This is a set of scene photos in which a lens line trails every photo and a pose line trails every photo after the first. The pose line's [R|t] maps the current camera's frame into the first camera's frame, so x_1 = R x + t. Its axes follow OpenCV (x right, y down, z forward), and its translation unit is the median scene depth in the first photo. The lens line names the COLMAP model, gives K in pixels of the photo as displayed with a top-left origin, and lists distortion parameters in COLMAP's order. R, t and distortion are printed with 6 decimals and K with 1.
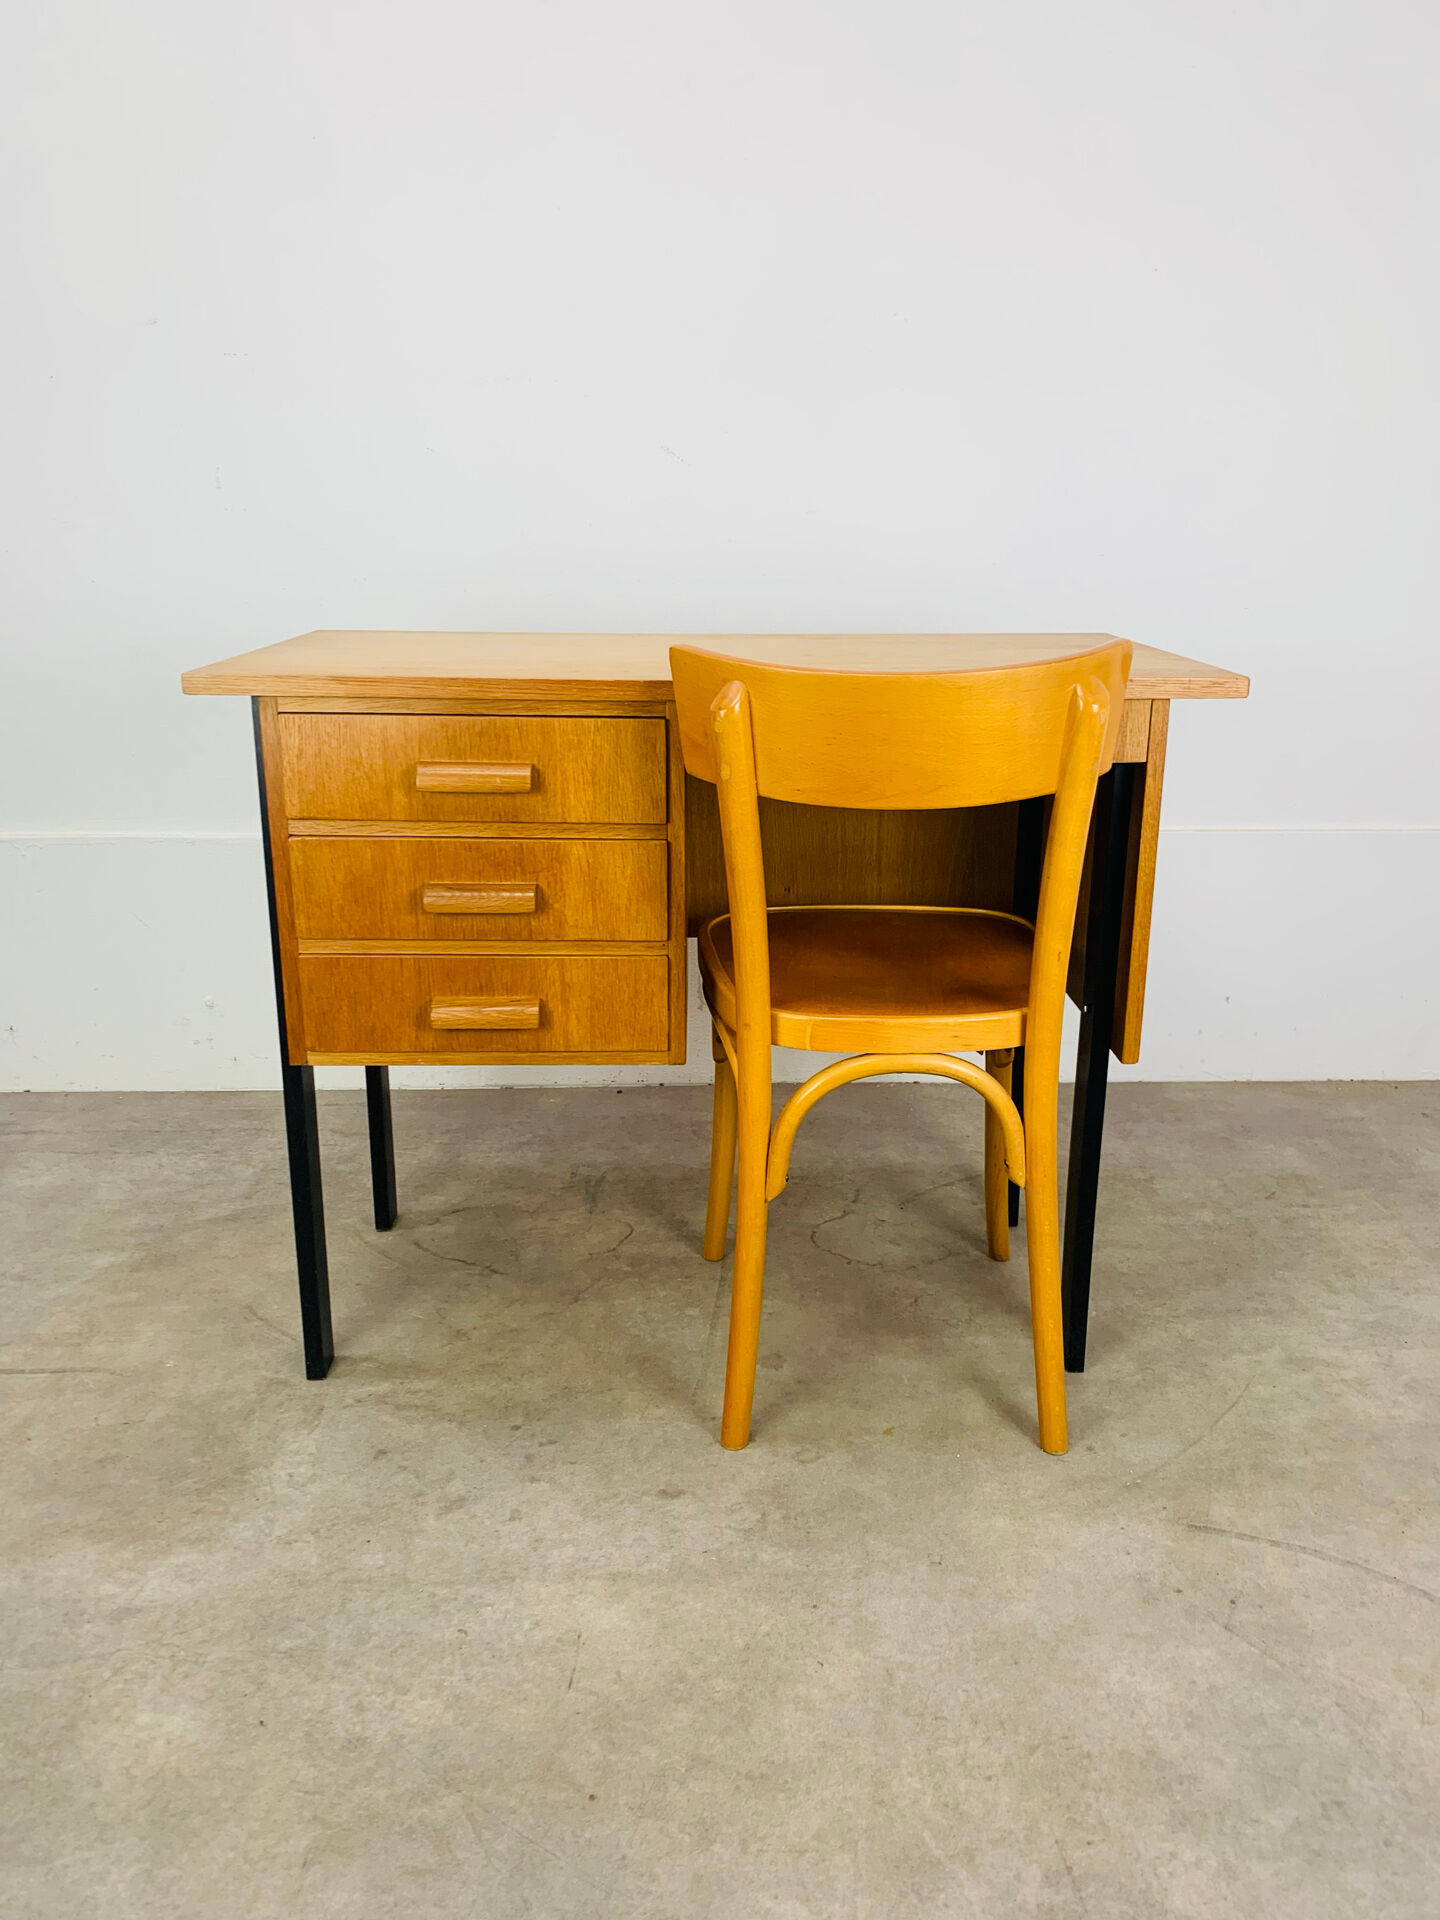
lens RADIAL K [[1468.9, 0, 736.9], [0, 1468.9, 947.5], [0, 0, 1]] dist [0.000749, -0.003518]
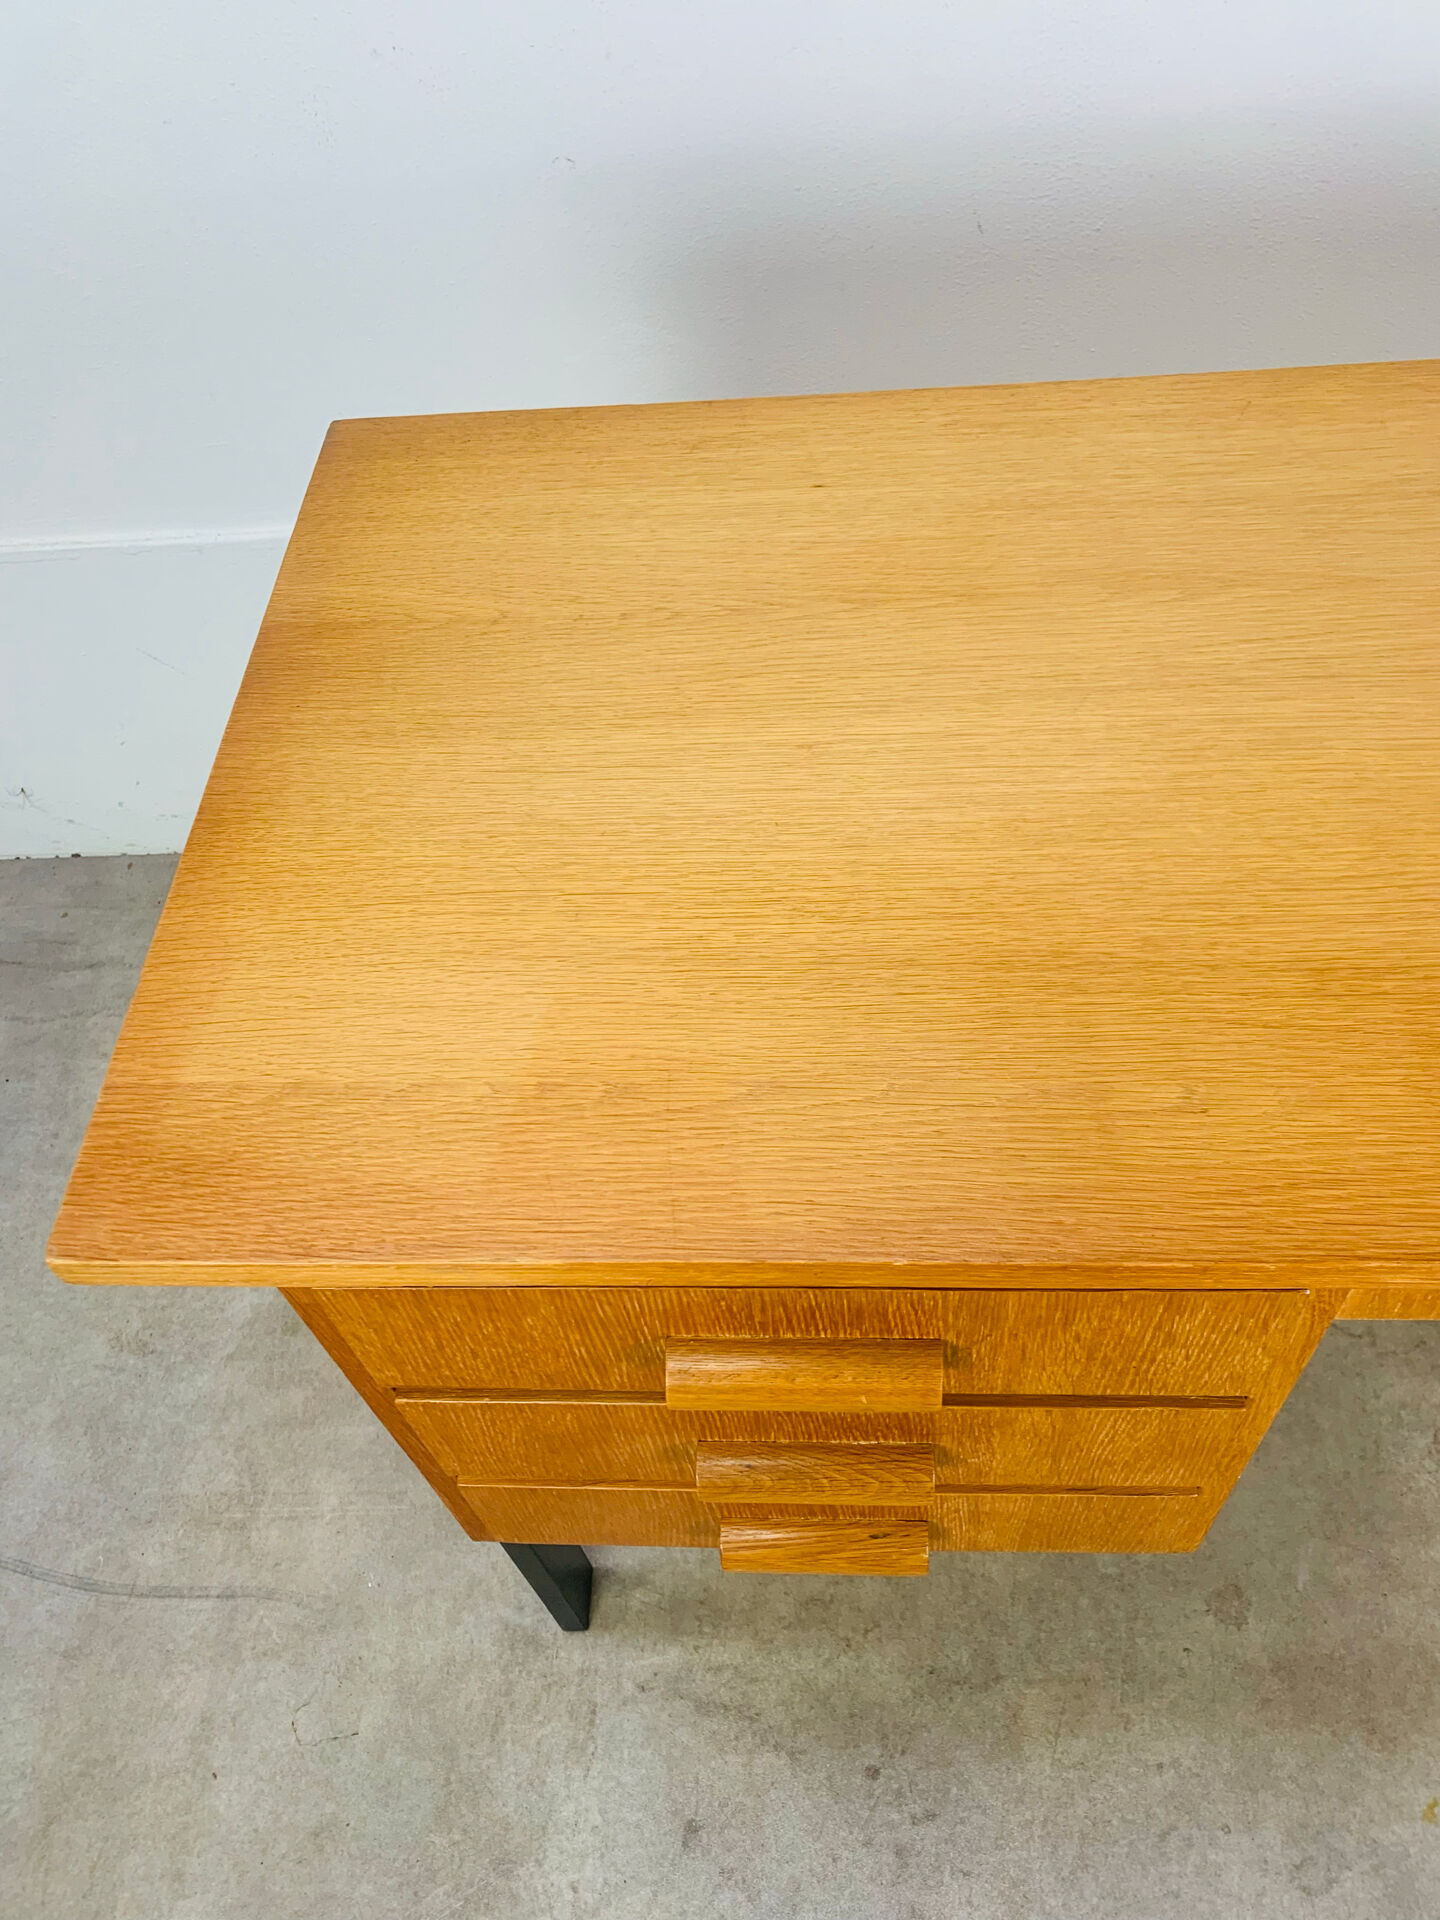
lens RADIAL K [[1468.9, 0, 727.1], [0, 1468.9, 923.6], [0, 0, 1]] dist [0.000749, -0.003518]
pose [[0.993525, -0.006108, -0.113445, -0.145542], [0.071753, 0.807930, 0.584893, -0.439166], [0.088084, -0.589247, 0.803138, 0.709719]]
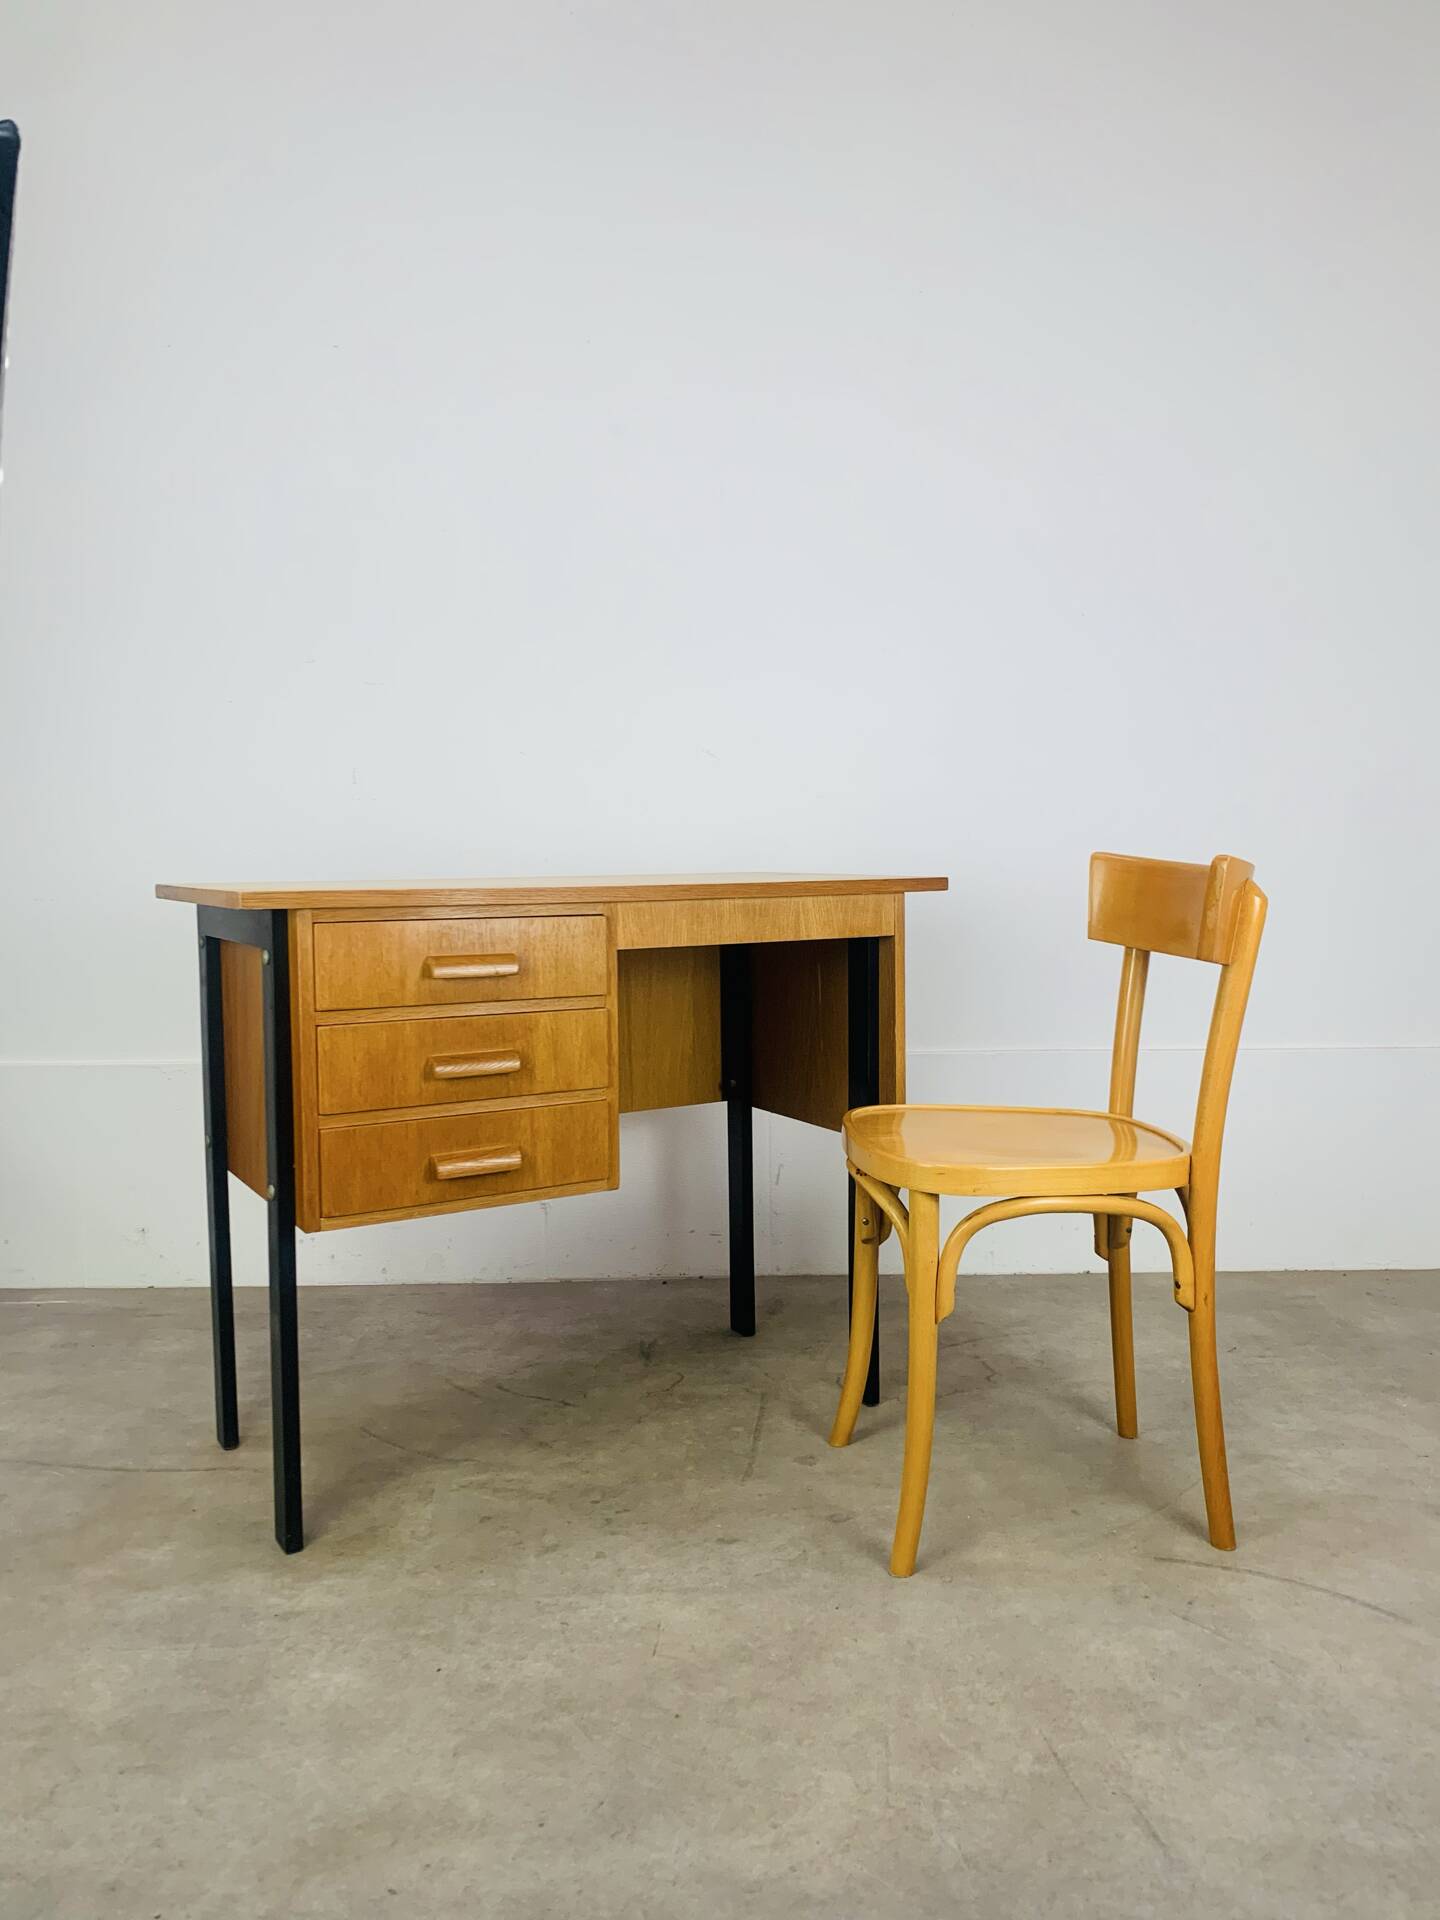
lens RADIAL K [[1468.9, 0, 732.0], [0, 1468.9, 943.6], [0, 0, 1]] dist [0.000749, -0.003518]
pose [[0.999914, -0.010716, -0.007541, -0.026274], [0.008712, 0.973562, -0.228258, 0.166677], [0.009787, 0.228172, 0.973572, -0.288901]]
